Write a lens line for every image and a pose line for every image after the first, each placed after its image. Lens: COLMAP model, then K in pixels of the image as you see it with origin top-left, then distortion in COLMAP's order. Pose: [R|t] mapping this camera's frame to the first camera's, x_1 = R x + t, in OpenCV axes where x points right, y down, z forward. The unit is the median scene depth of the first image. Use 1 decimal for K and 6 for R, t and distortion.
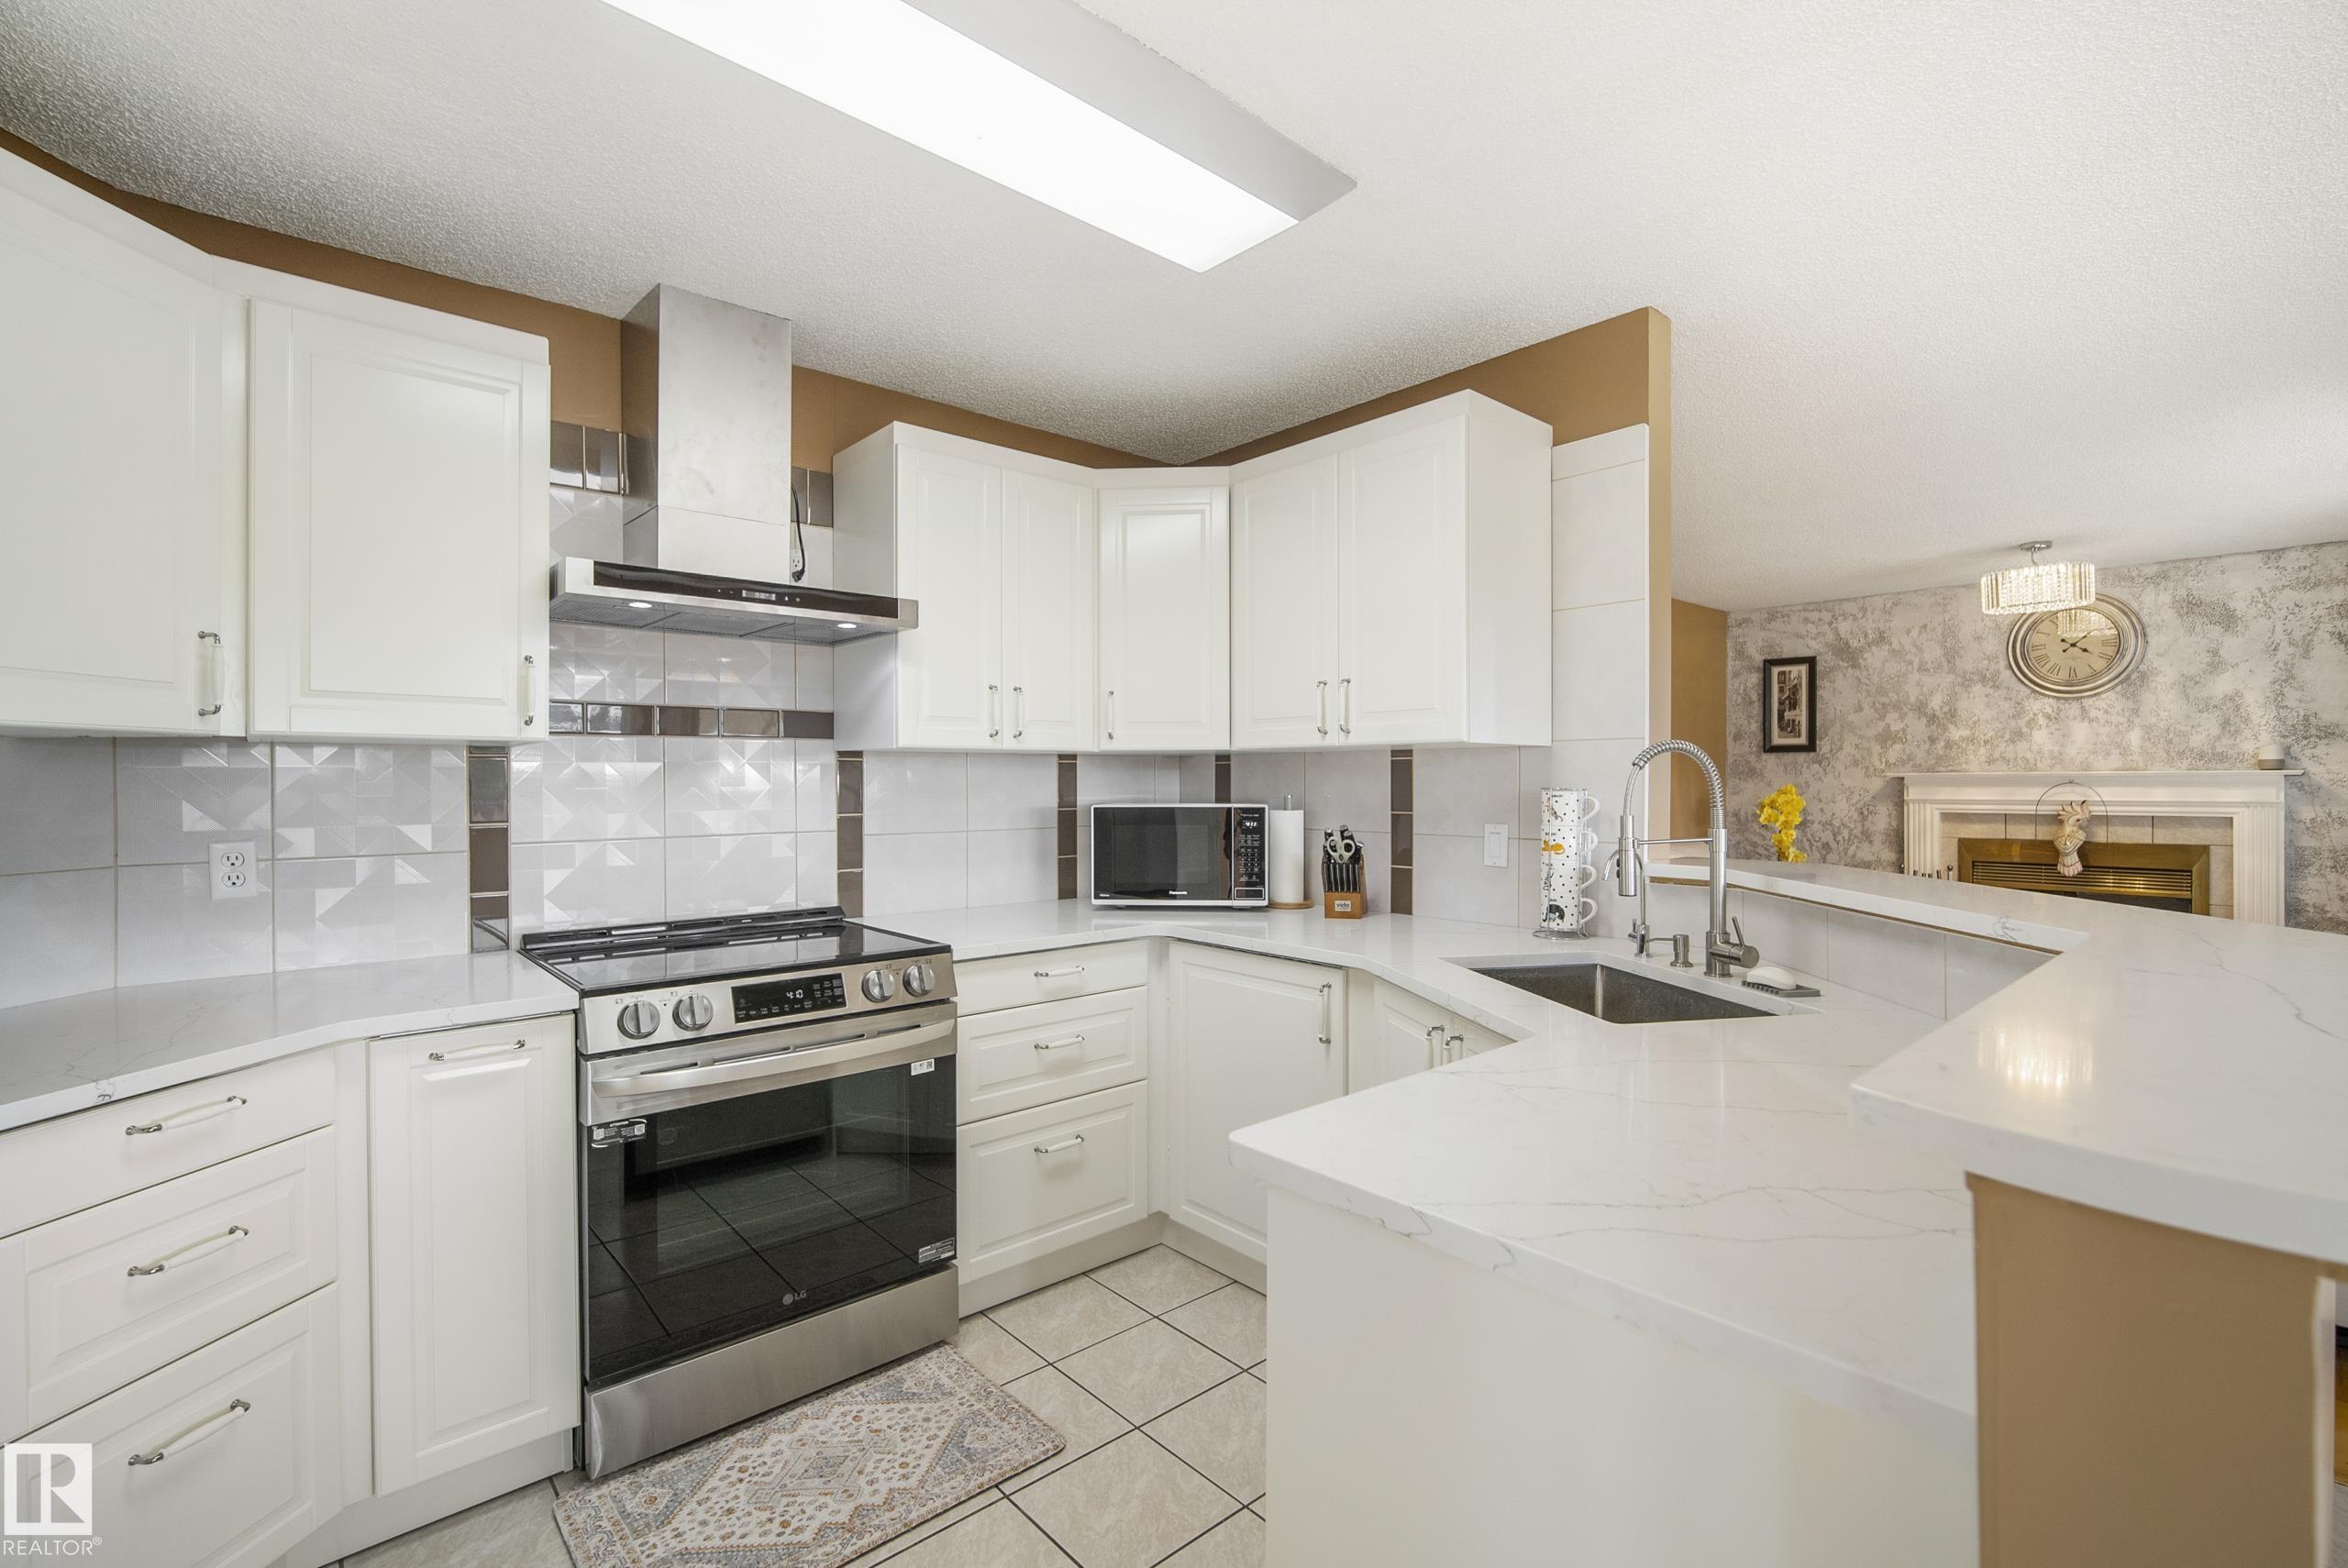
lens RADIAL K [[1034.5, 0, 1176.7], [0, 1034.5, 787.4], [0, 0, 1]] dist [-0.010785, 0.003507]
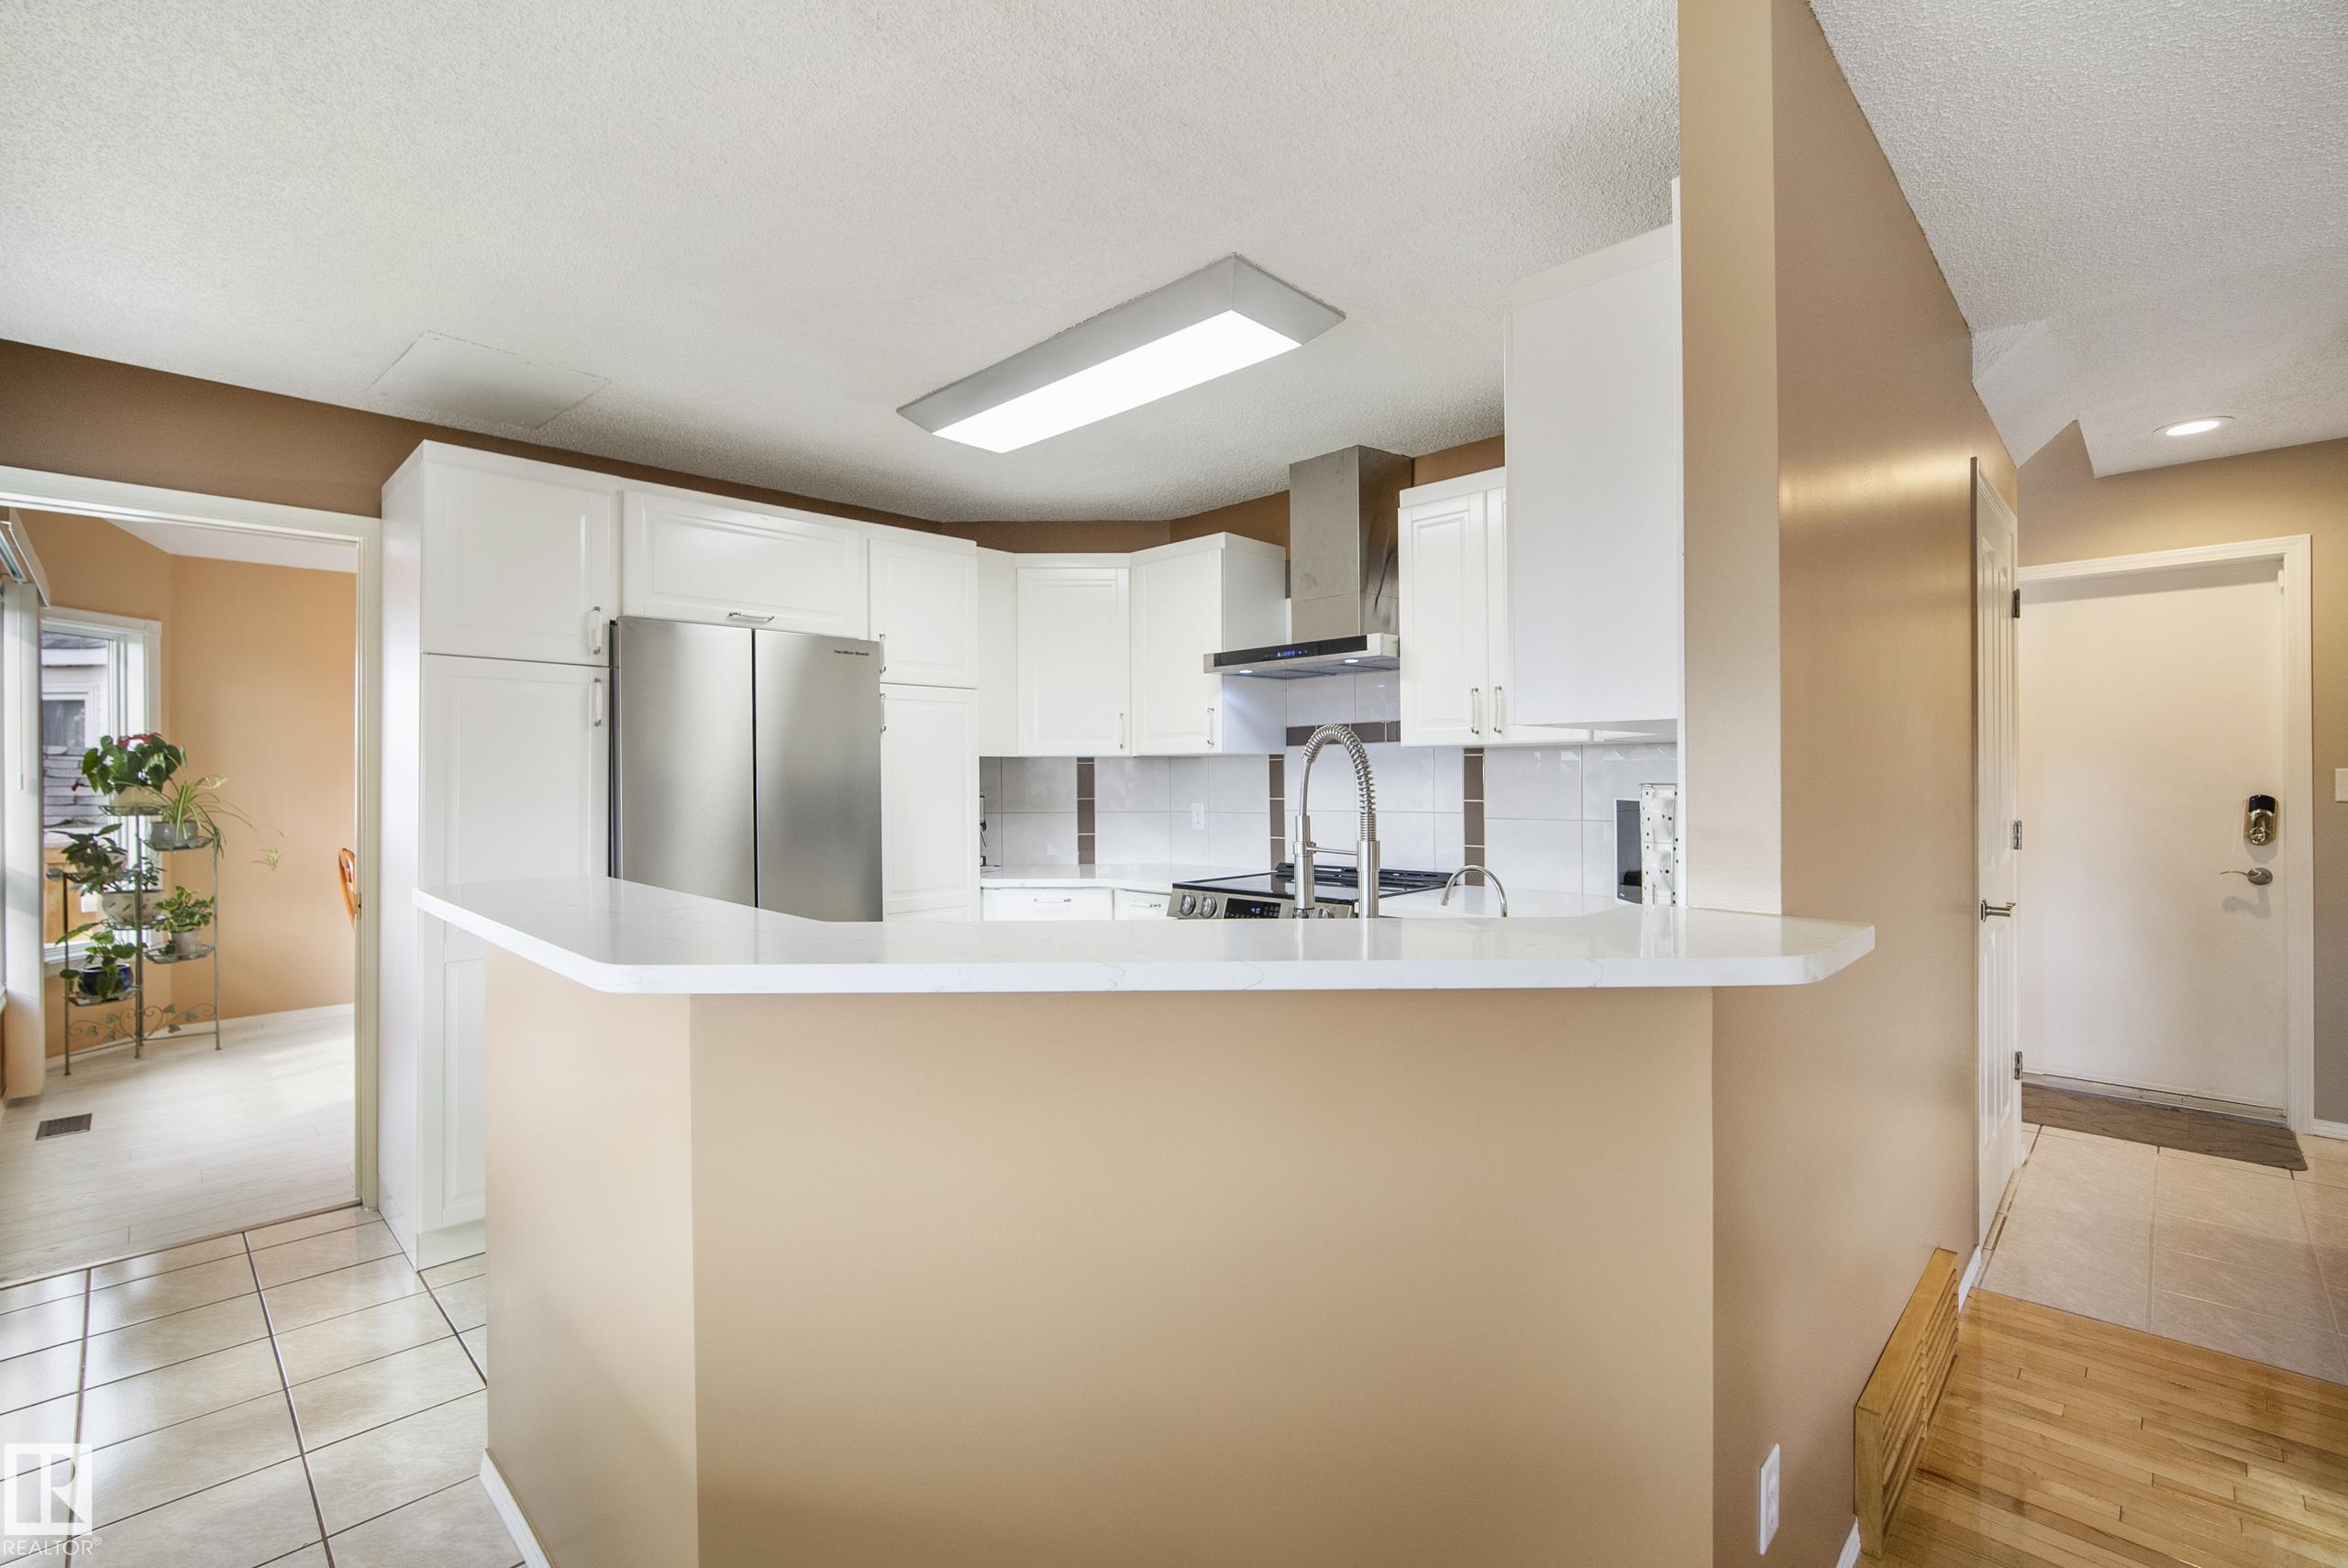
lens RADIAL K [[1034.5, 0, 1167.2], [0, 1034.5, 788.4], [0, 0, 1]] dist [-0.010785, 0.003507]
pose [[0.068783, 0.011830, -0.997562, 0.938064], [0.005037, 0.999913, 0.012205, -0.004823], [0.997619, -0.005865, 0.068717, 0.591811]]
